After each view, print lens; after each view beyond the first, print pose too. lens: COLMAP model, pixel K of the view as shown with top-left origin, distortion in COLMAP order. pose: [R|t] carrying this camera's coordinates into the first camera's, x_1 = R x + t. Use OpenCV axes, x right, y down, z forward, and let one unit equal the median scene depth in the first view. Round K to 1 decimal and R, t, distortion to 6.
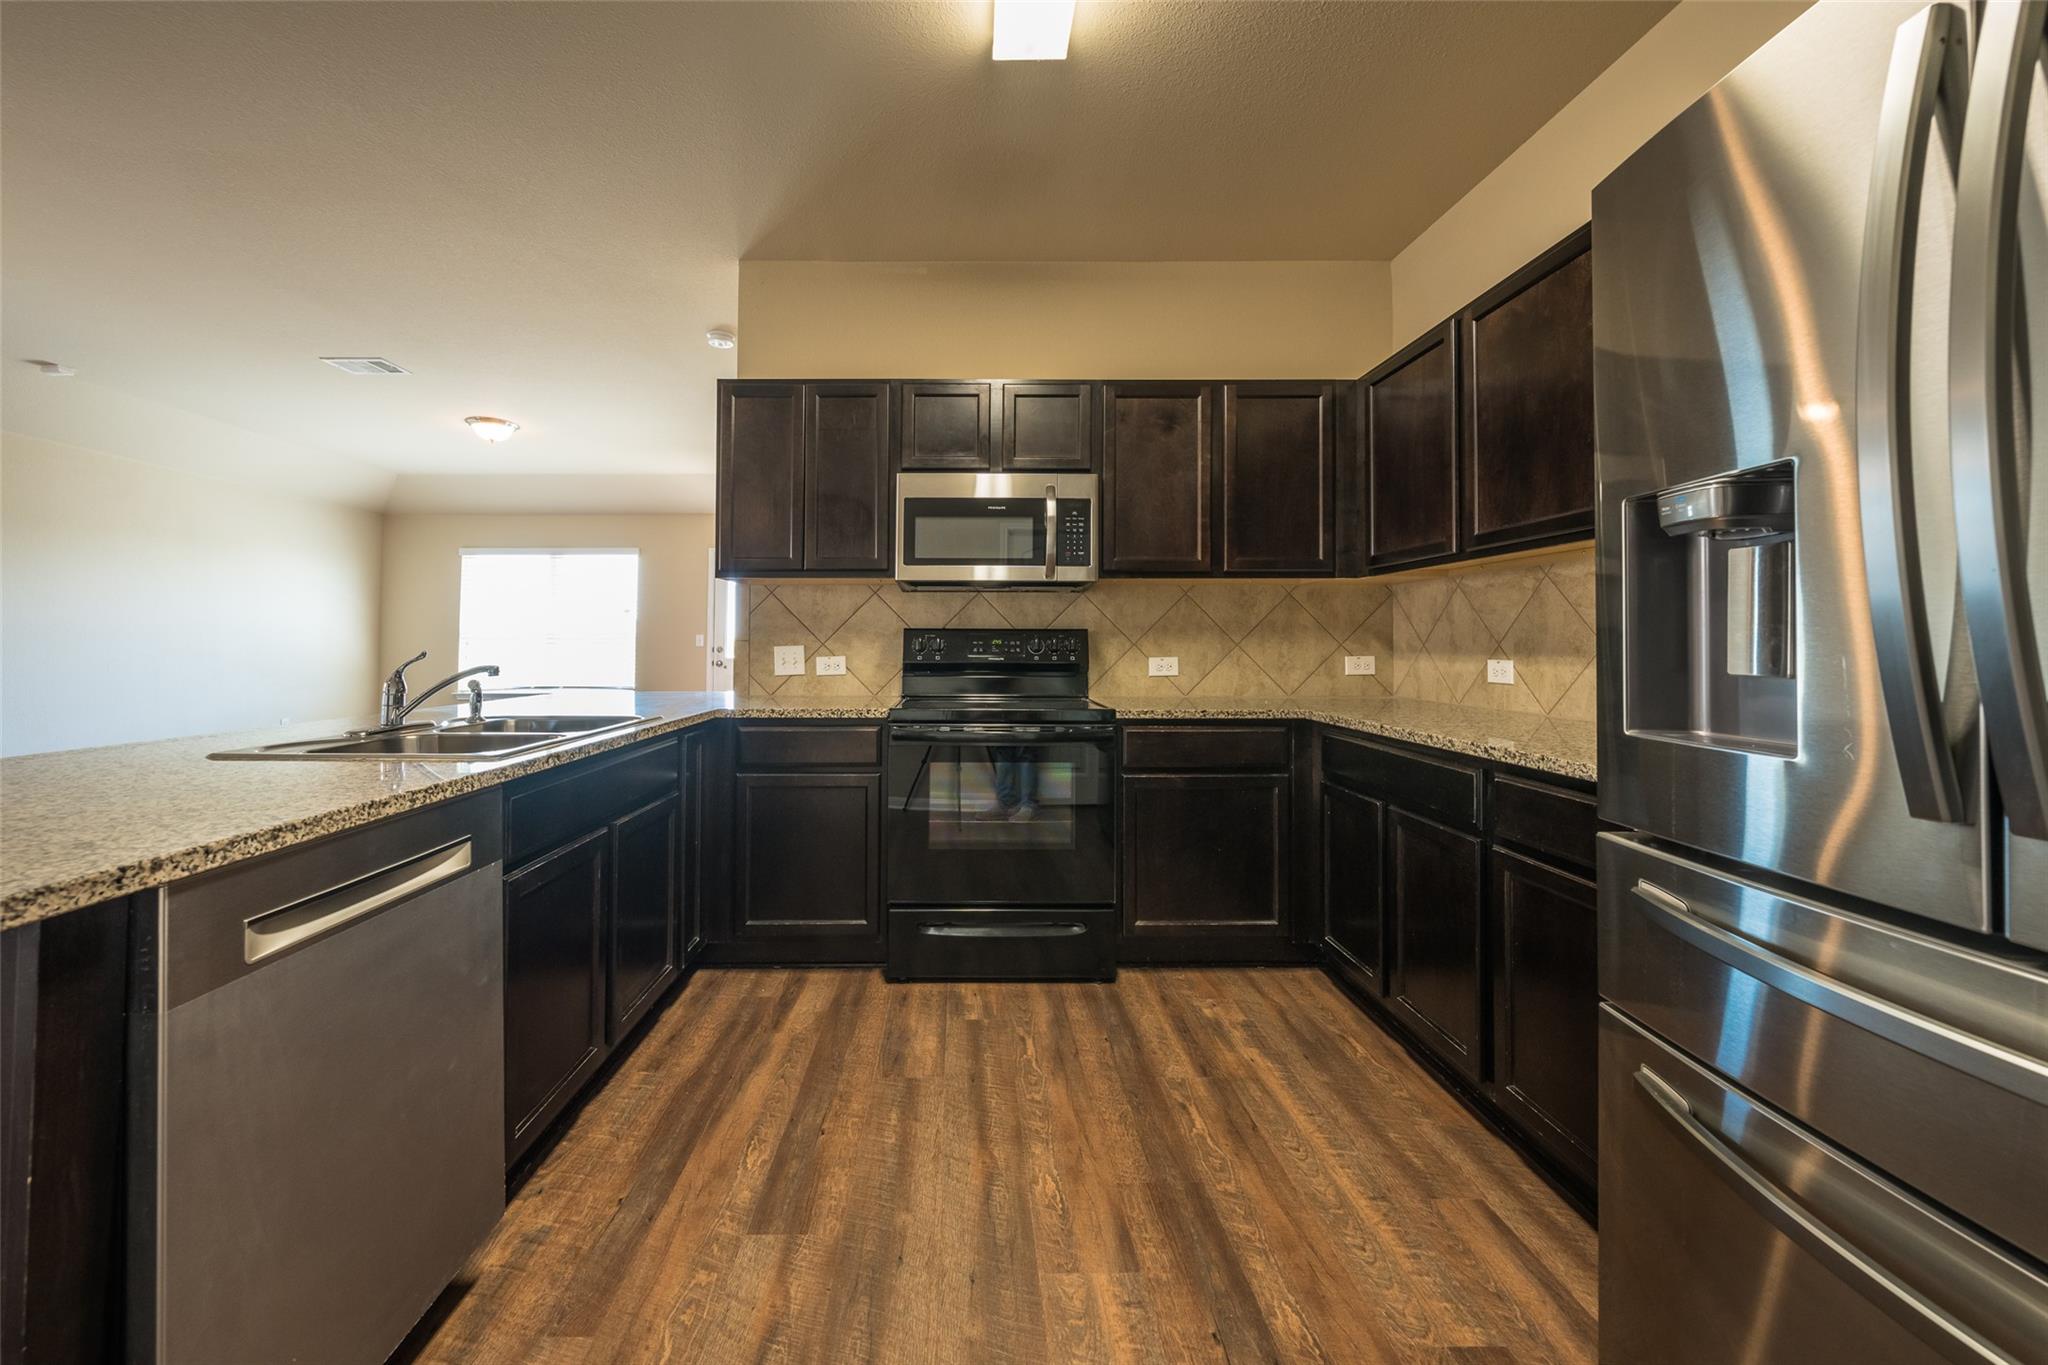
lens RADIAL K [[767.8, 0, 957.7], [0, 767.8, 633.5], [0, 0, 1]] dist [-0.003035, 0.000368]
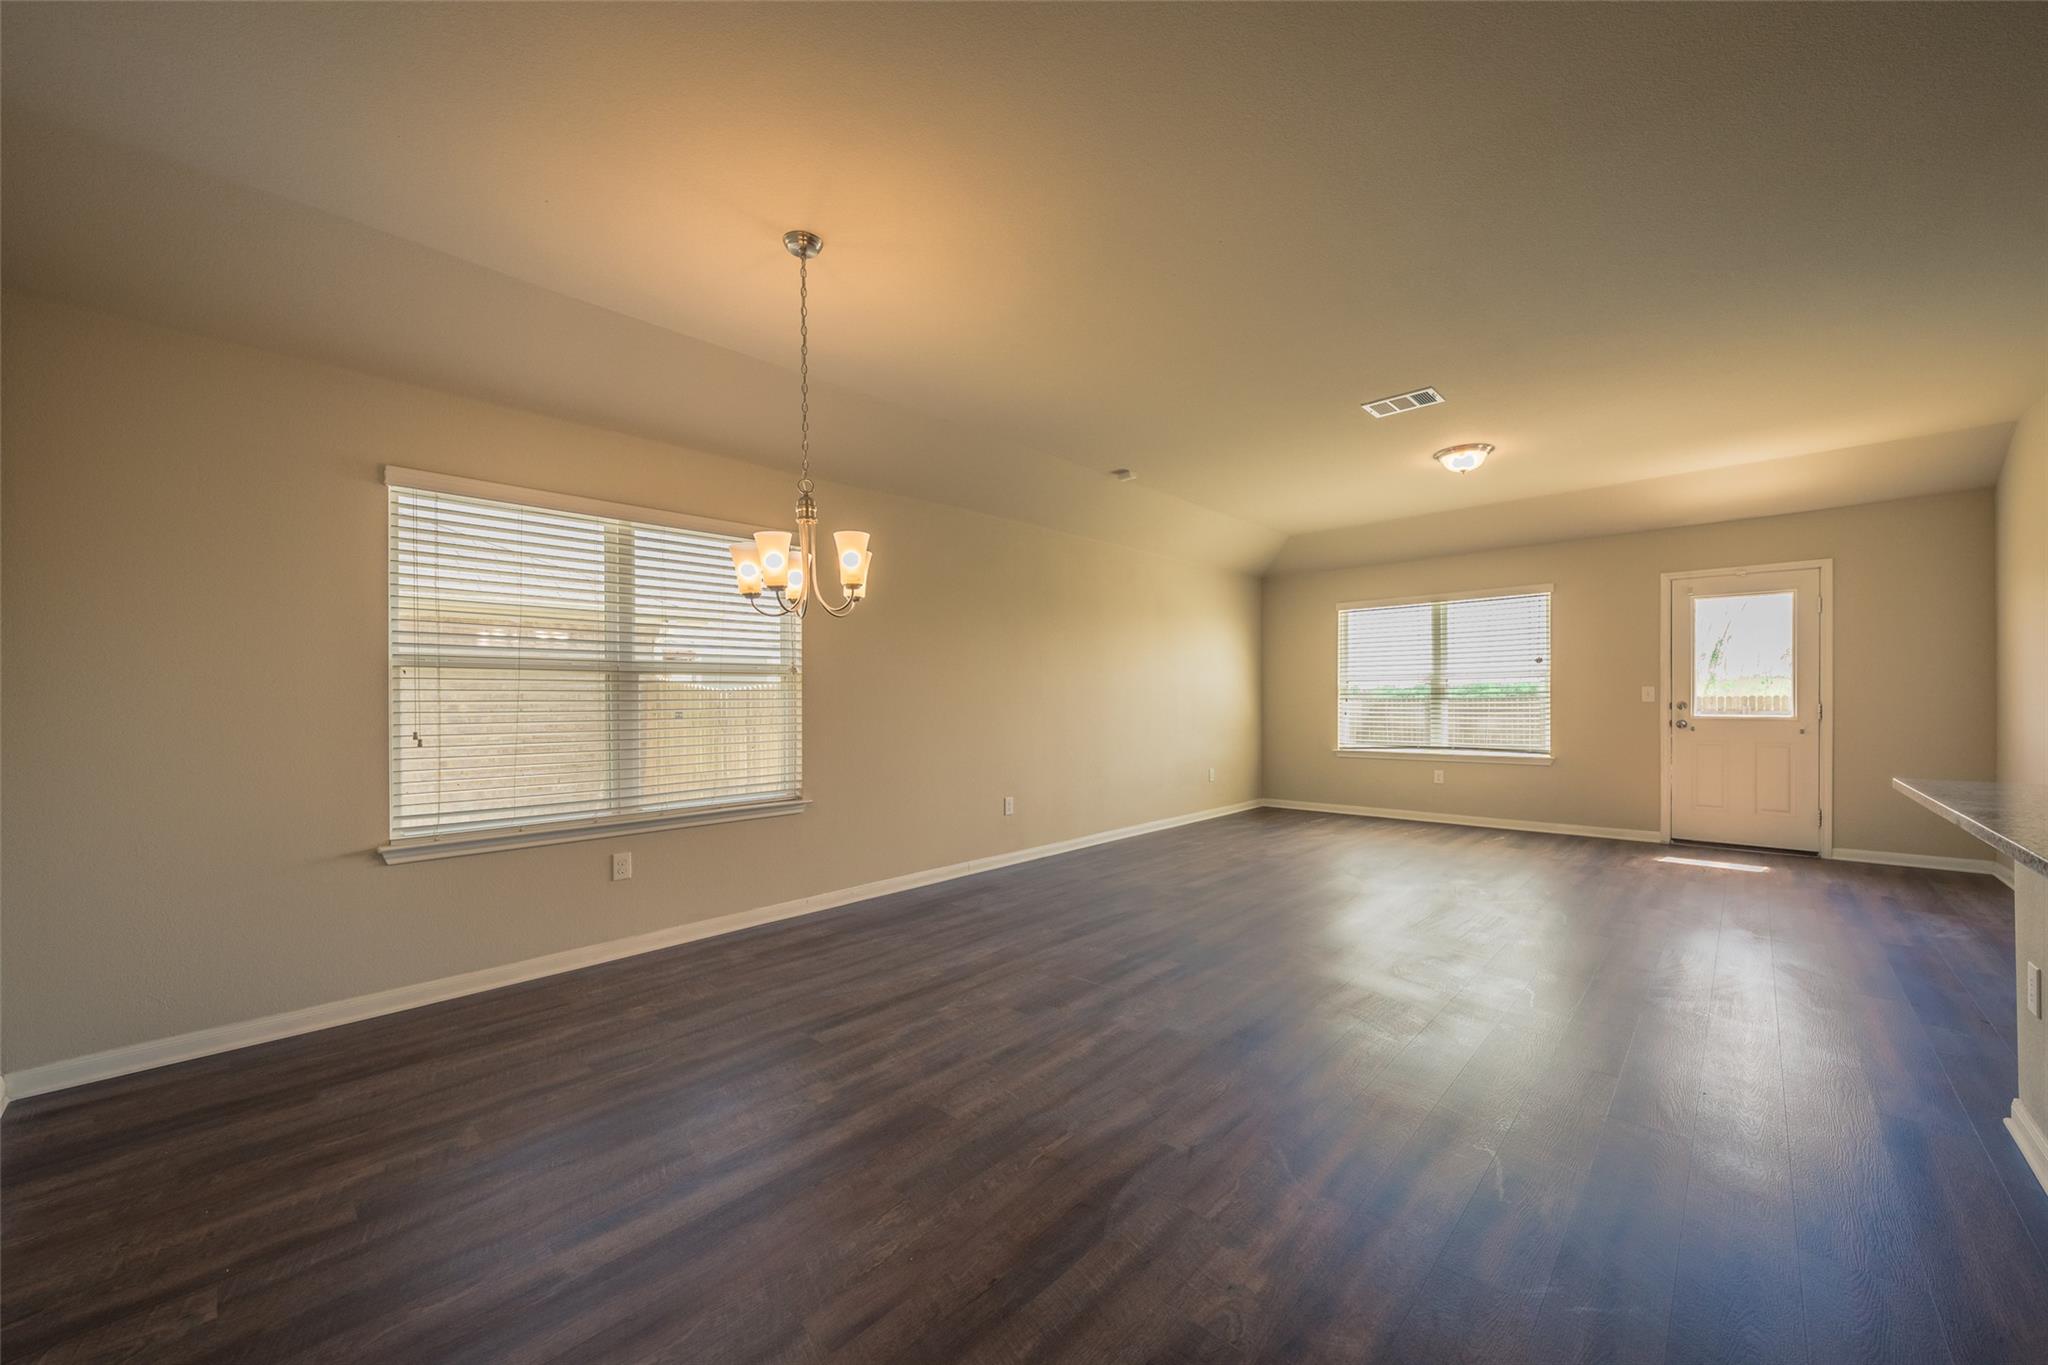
lens RADIAL K [[788.9, 0, 1030.5], [0, 788.9, 705.7], [0, 0, 1]] dist [0.000632, -0.000052]
pose [[0.723239, -0.001759, -0.690595, -0.713041], [0.021074, 0.999587, 0.019524, -0.023630], [0.690276, -0.028674, 0.722978, 0.004273]]
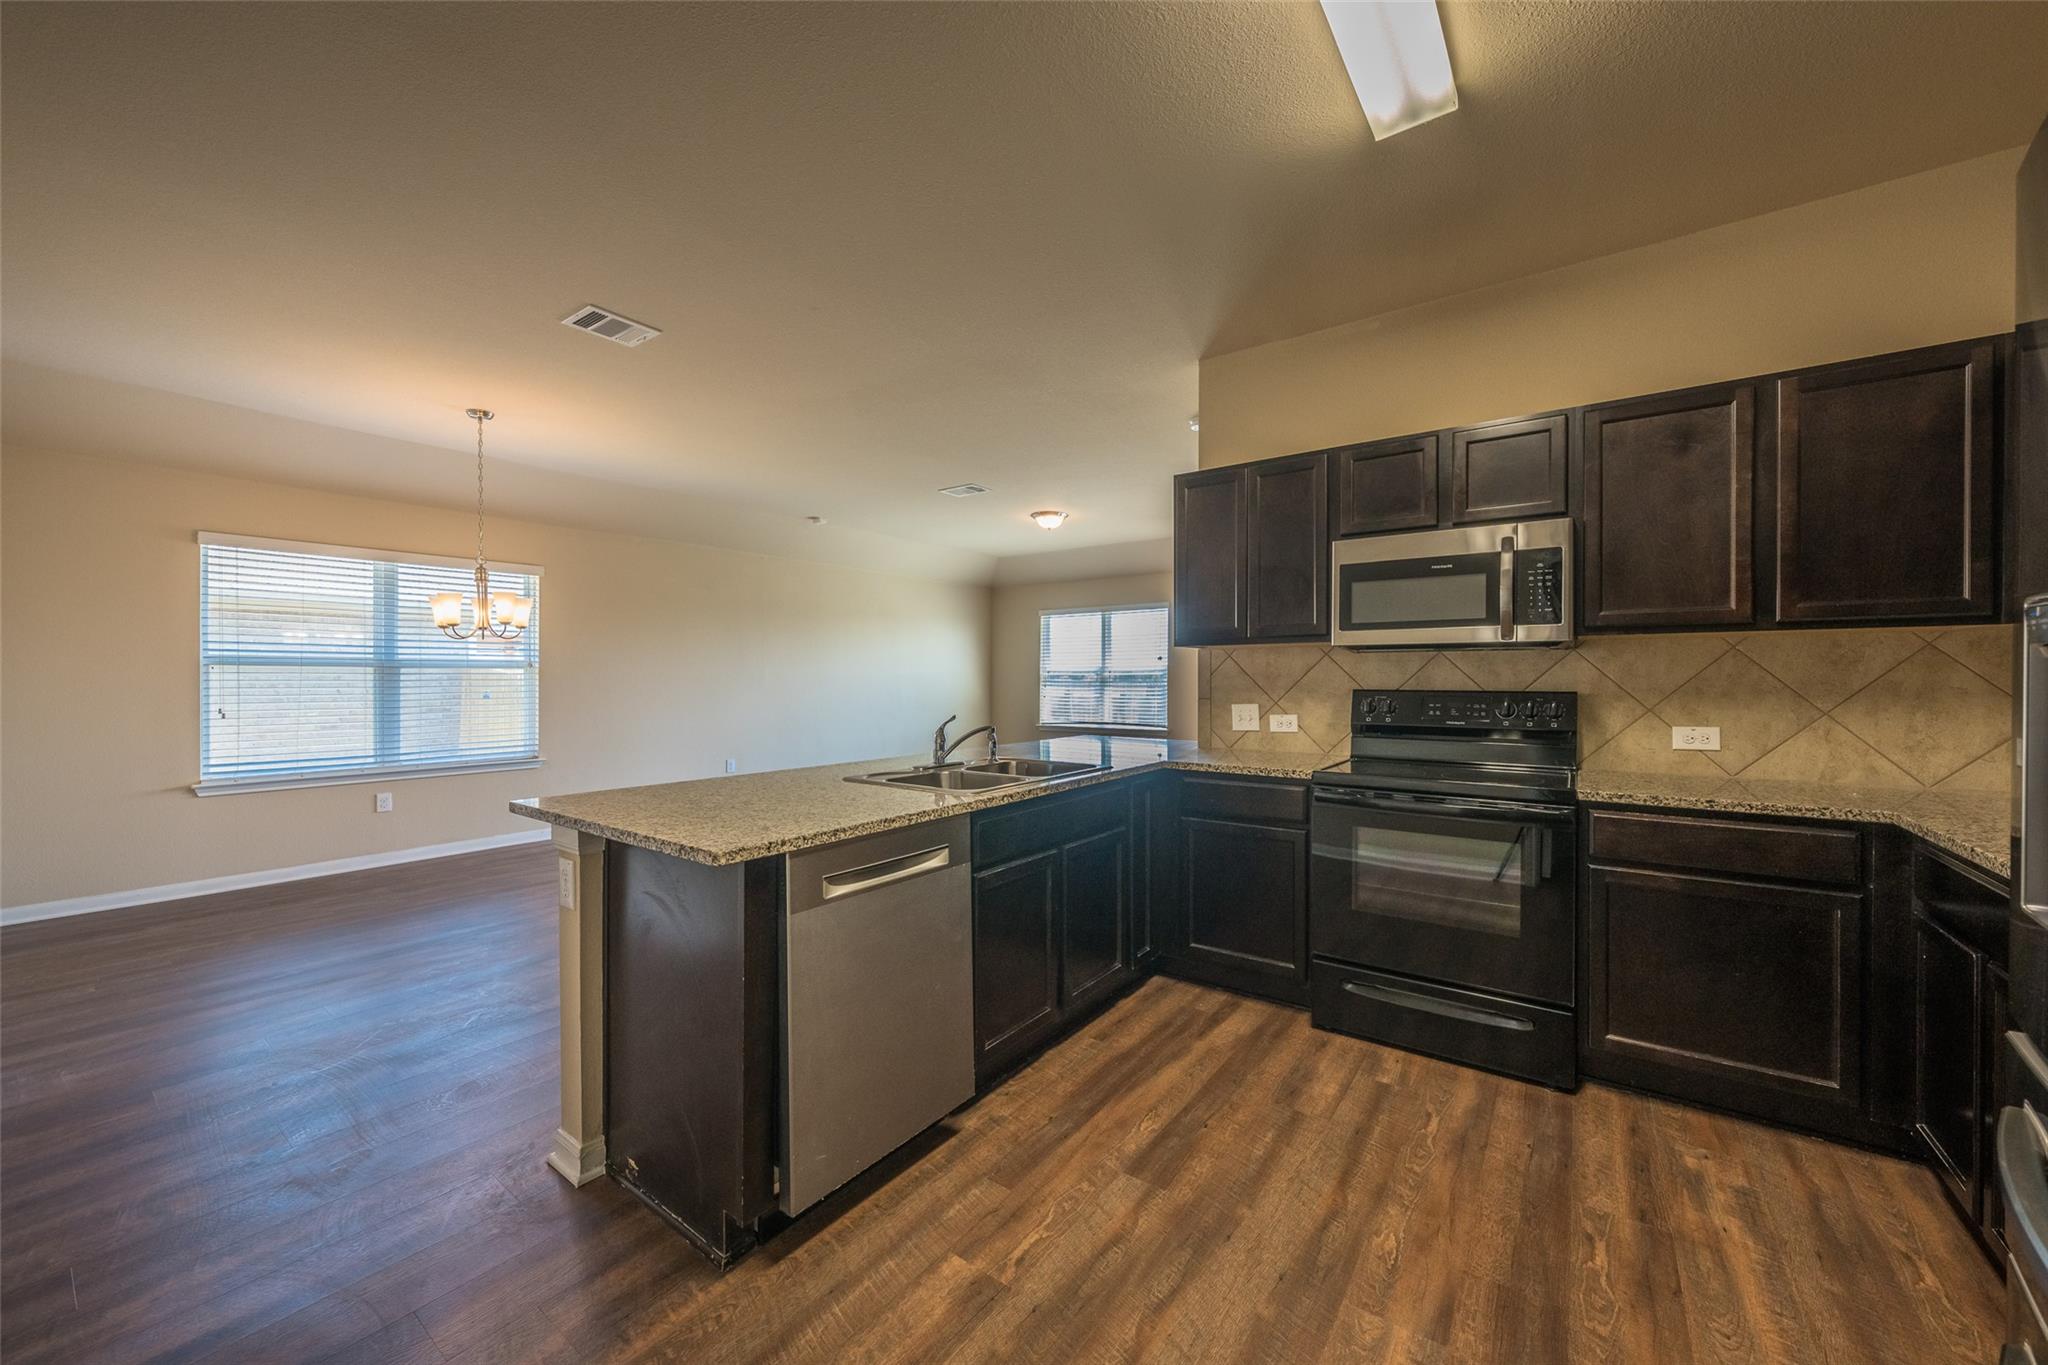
lens RADIAL K [[767.8, 0, 1029.3], [0, 767.8, 683.3], [0, 0, 1]] dist [-0.003035, 0.000368]
pose [[0.805713, 0.003003, -0.592299, 0.219625], [0.012461, 0.999680, 0.022021, -0.050486], [0.592175, -0.025123, 0.805417, -0.079020]]
